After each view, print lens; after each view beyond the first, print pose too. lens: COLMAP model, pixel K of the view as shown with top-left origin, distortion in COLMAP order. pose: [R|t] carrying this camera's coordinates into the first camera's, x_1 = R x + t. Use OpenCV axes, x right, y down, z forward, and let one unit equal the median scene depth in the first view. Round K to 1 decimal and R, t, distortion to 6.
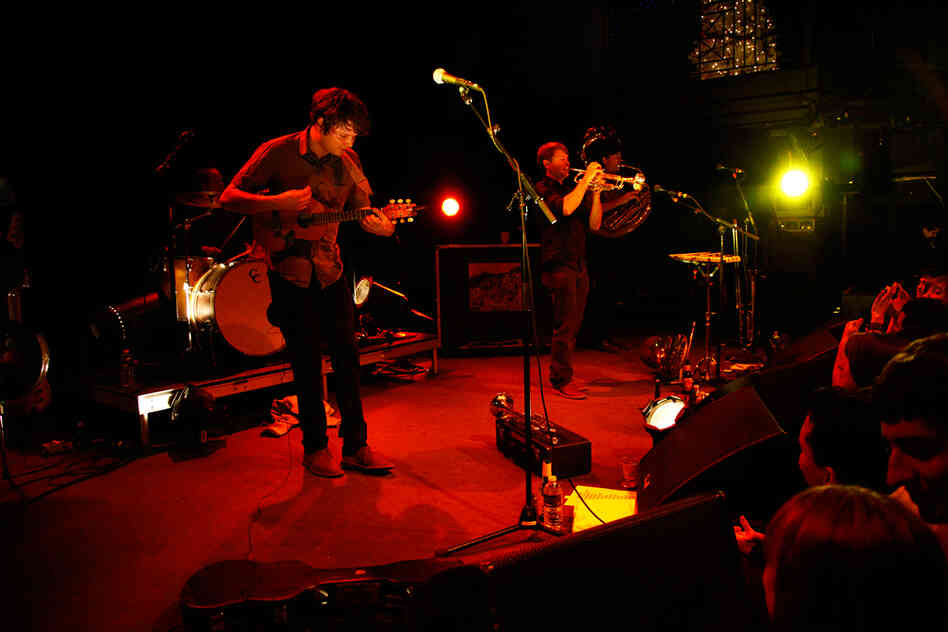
lens RADIAL K [[663.7, 0, 477.6], [0, 663.7, 322.8], [0, 0, 1]] dist [-0.115168, 0.056062]
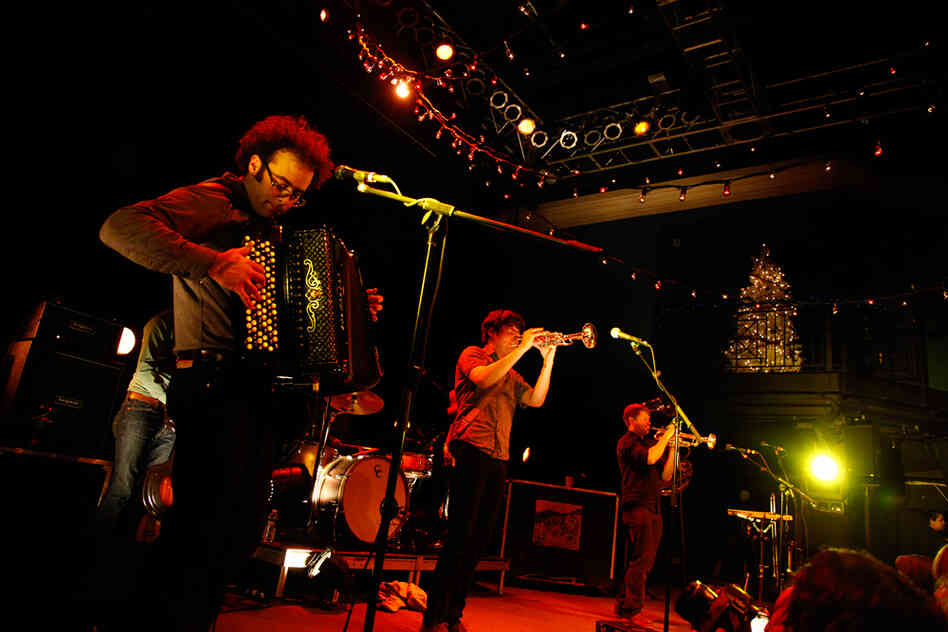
lens RADIAL K [[663.7, 0, 474.2], [0, 663.7, 308.9], [0, 0, 1]] dist [-0.115168, 0.056062]
pose [[0.987908, 0.152094, -0.030087, -0.175811], [-0.151286, 0.903197, -0.401681, 0.106885], [-0.033919, 0.401376, 0.915285, -0.174831]]
